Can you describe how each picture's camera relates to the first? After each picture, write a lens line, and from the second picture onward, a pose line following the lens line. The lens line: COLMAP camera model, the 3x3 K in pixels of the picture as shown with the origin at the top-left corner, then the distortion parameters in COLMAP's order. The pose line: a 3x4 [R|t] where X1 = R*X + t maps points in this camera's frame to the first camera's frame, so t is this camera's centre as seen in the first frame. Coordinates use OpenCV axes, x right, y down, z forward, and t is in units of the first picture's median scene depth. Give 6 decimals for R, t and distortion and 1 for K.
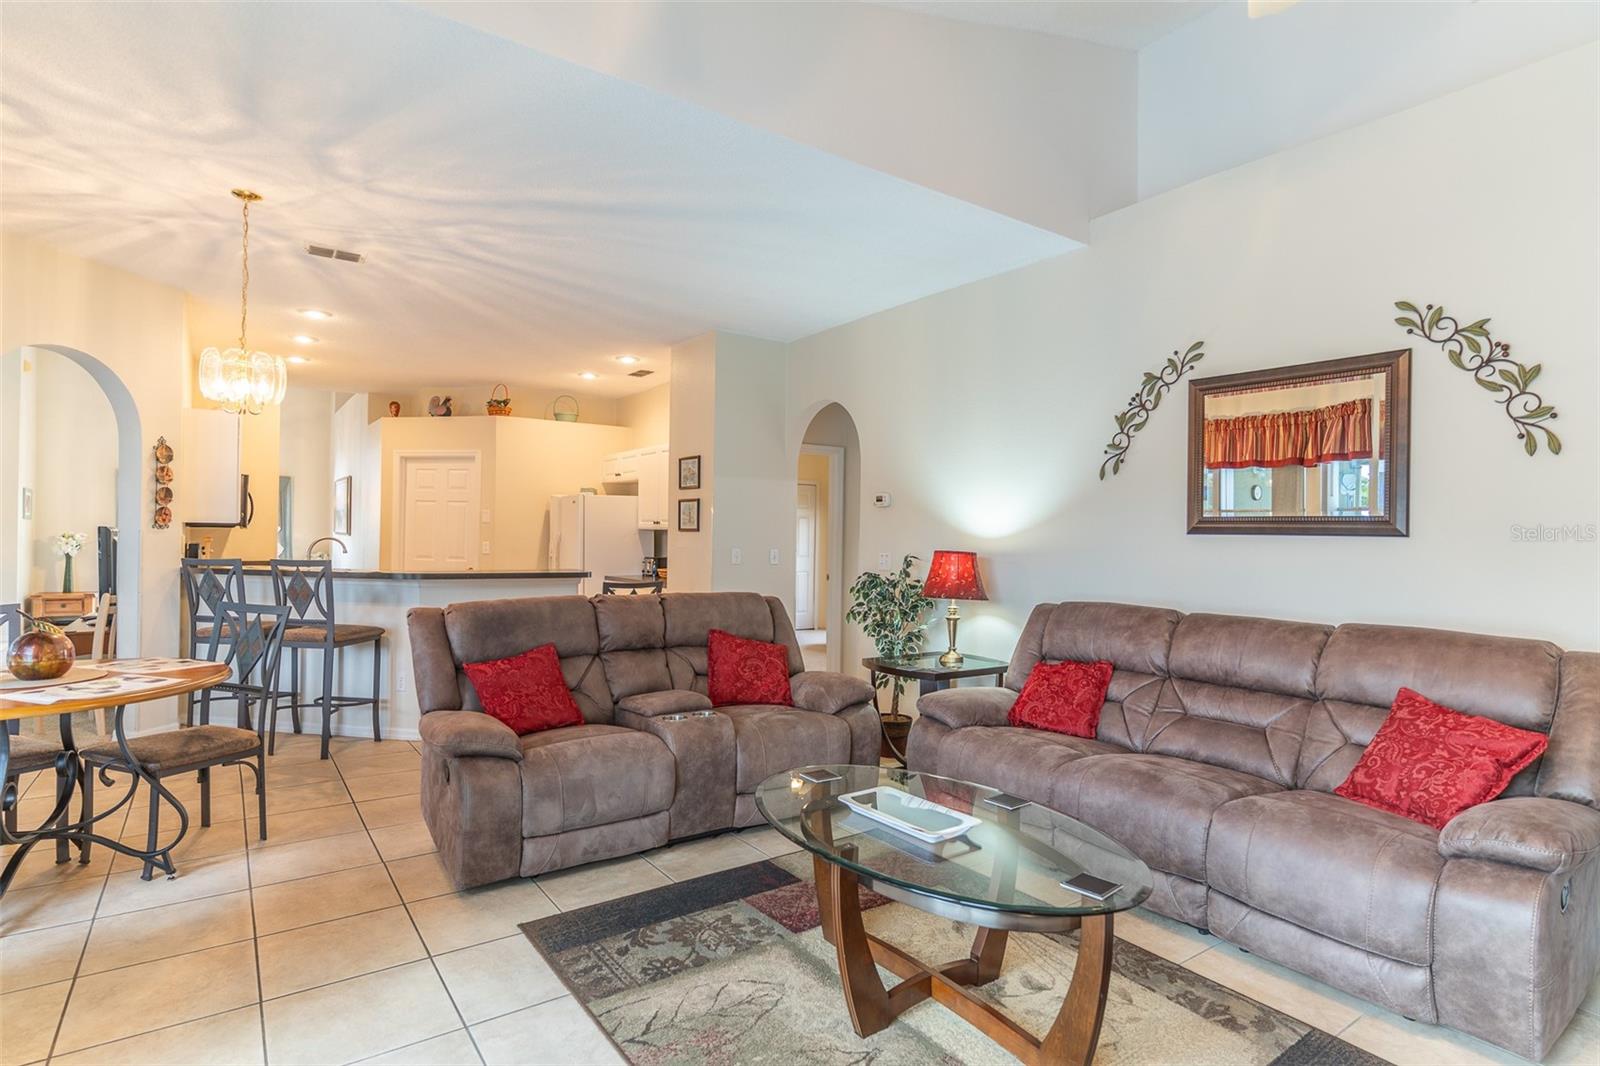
lens RADIAL K [[817.9, 0, 799.2], [0, 817.9, 531.3], [0, 0, 1]] dist [-0.004561, -0.000885]
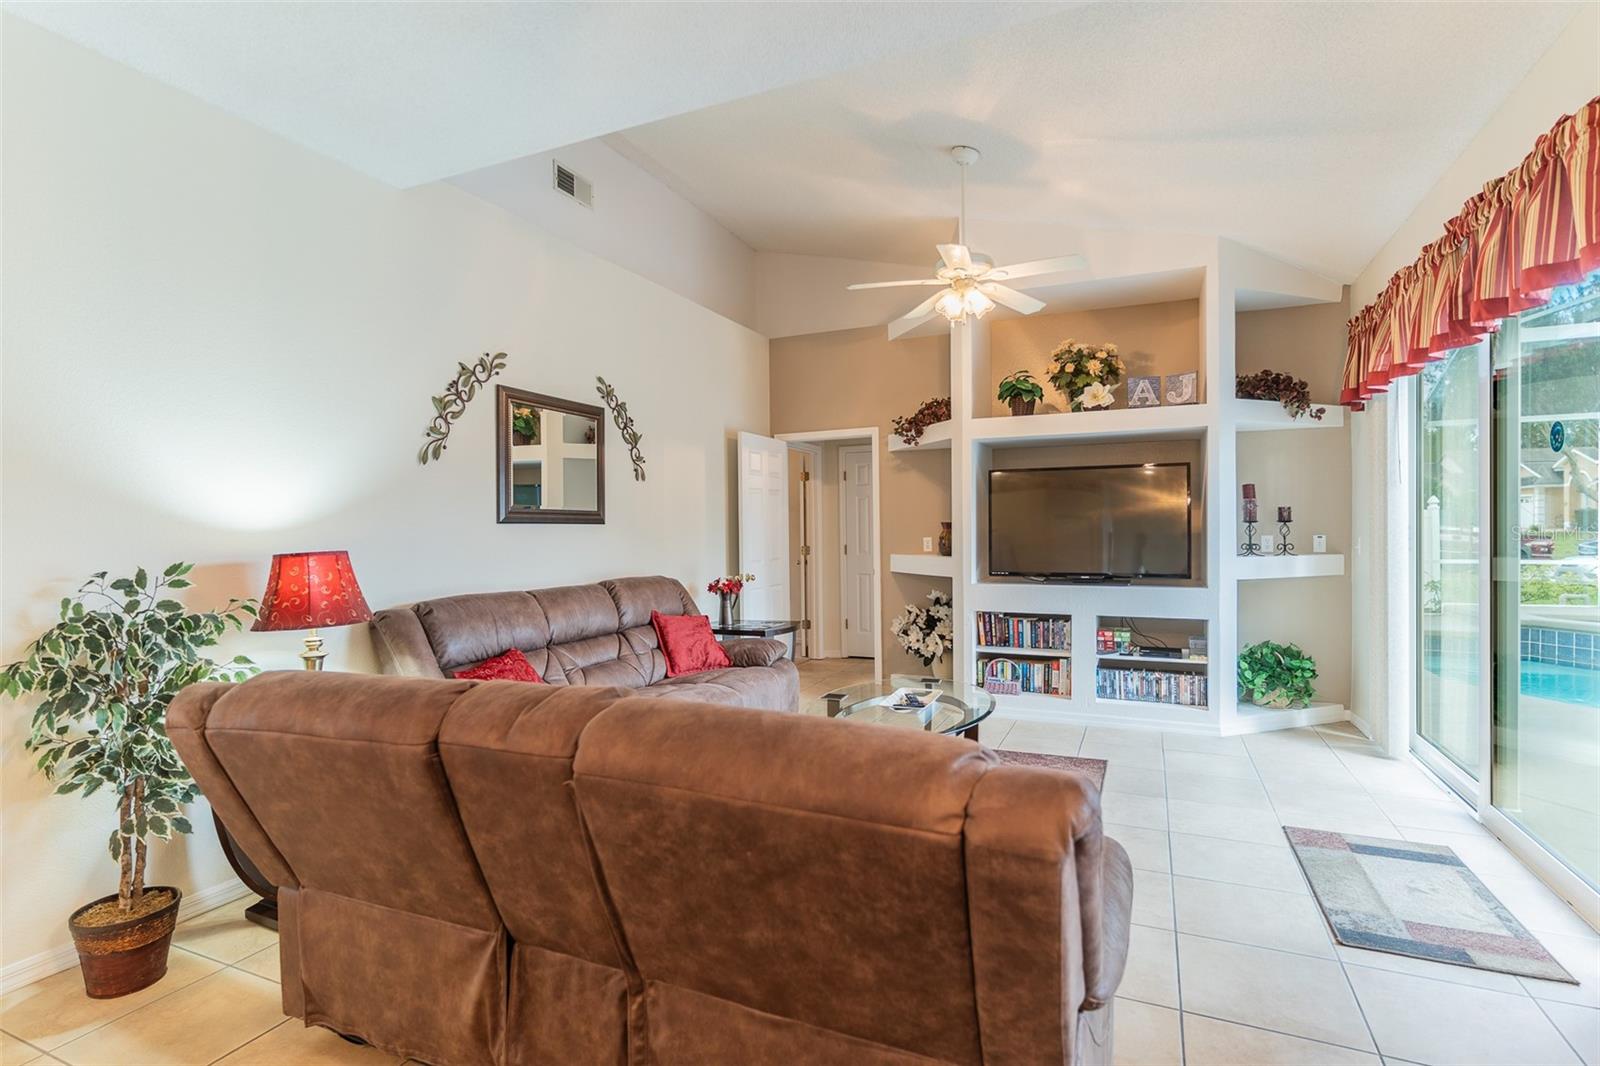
lens RADIAL K [[783.5, 0, 793.2], [0, 783.5, 528.3], [0, 0, 1]] dist [-0.000318, -0.000099]
pose [[-0.502611, -0.012915, 0.864416, -0.627669], [-0.003874, 0.999912, 0.012686, -0.005005], [-0.864504, 0.003027, -0.502617, 1.160711]]
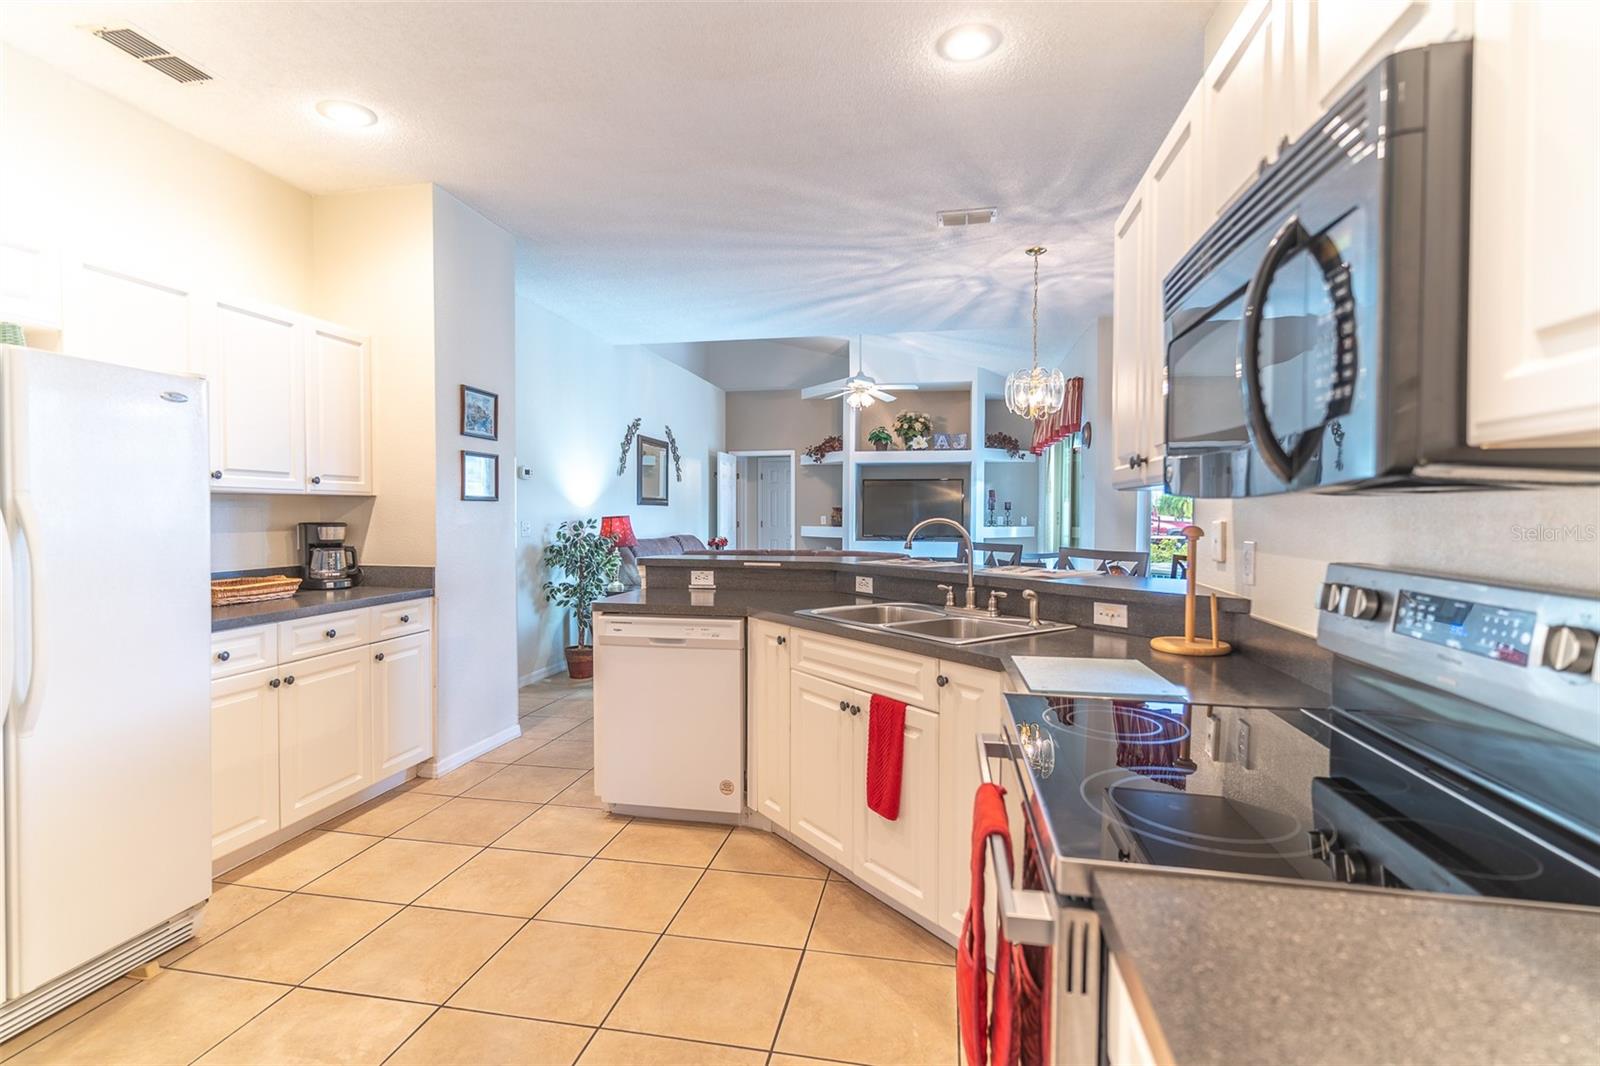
lens RADIAL K [[764.9, 0, 796.5], [0, 764.9, 529.3], [0, 0, 1]] dist [-0.004078, 0.001307]
pose [[-0.688969, -0.035427, 0.723924, -1.273333], [-0.018963, 0.999344, 0.030857, -0.001968], [-0.724543, 0.007532, -0.689189, 2.056509]]
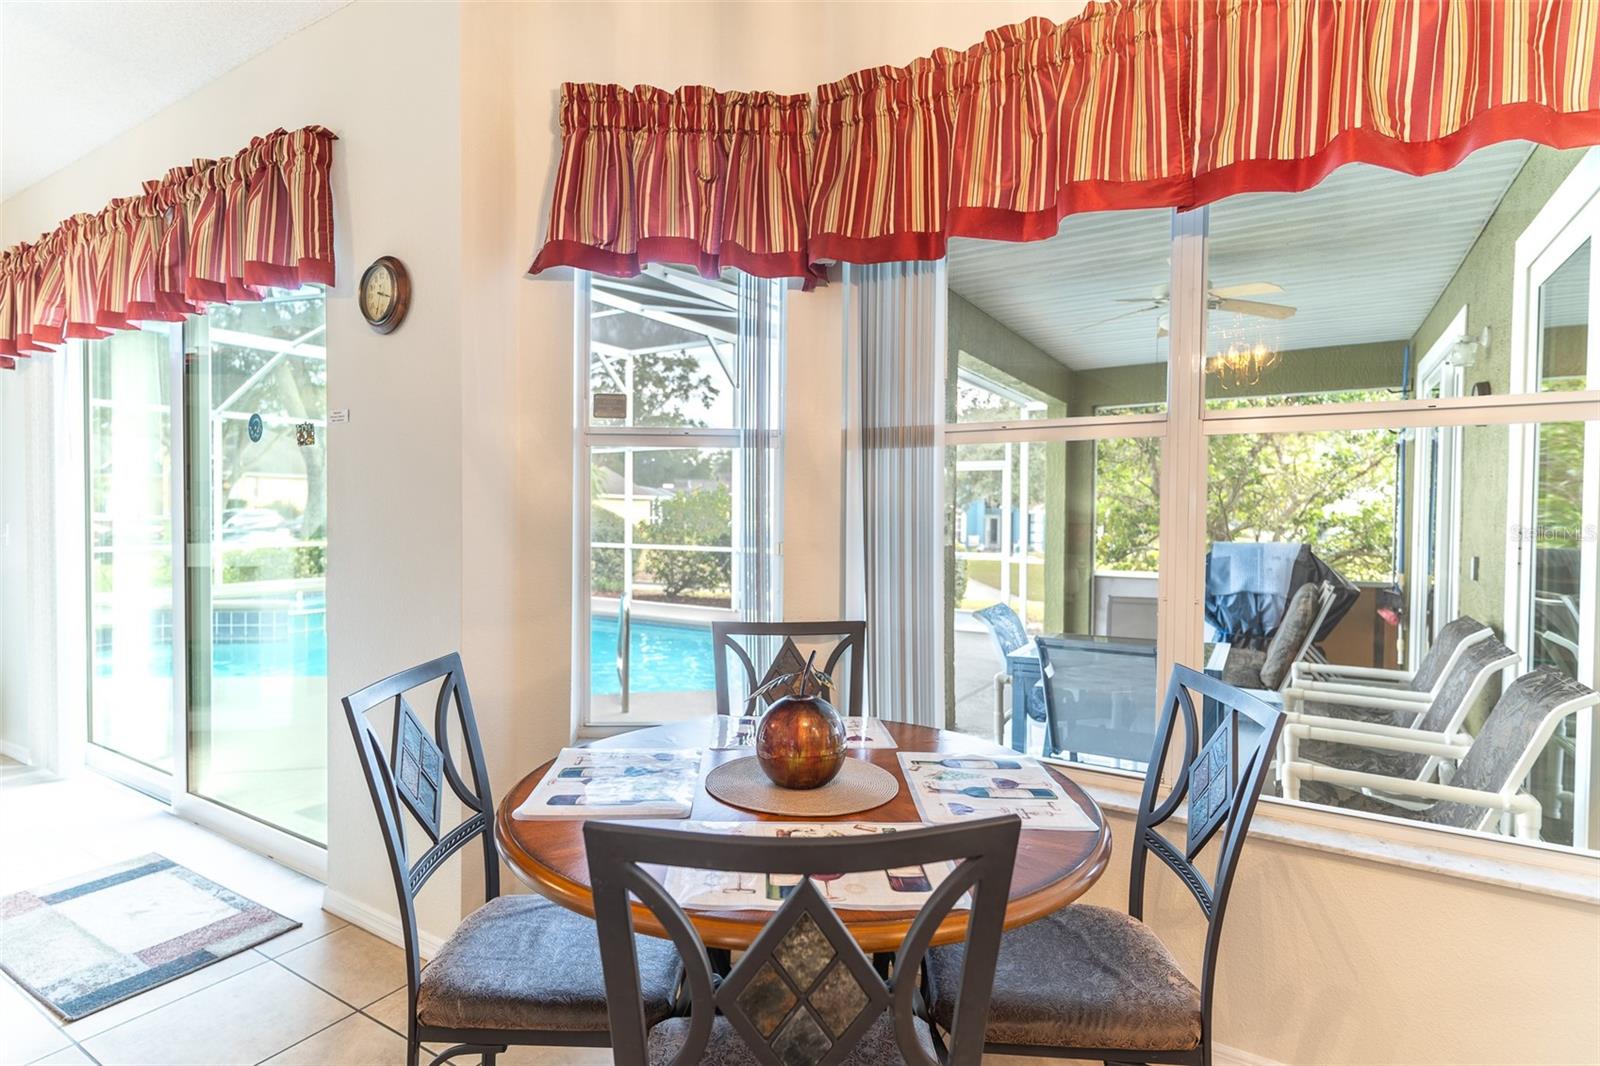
lens RADIAL K [[810.4, 0, 810.4], [0, 810.4, 530.4], [0, 0, 1]] dist [-0.000403, -0.000045]
pose [[-0.918819, -0.014652, -0.394408, -0.542313], [-0.020373, 0.999739, 0.010323, -0.001303], [0.394154, 0.017520, -0.918877, 1.137143]]
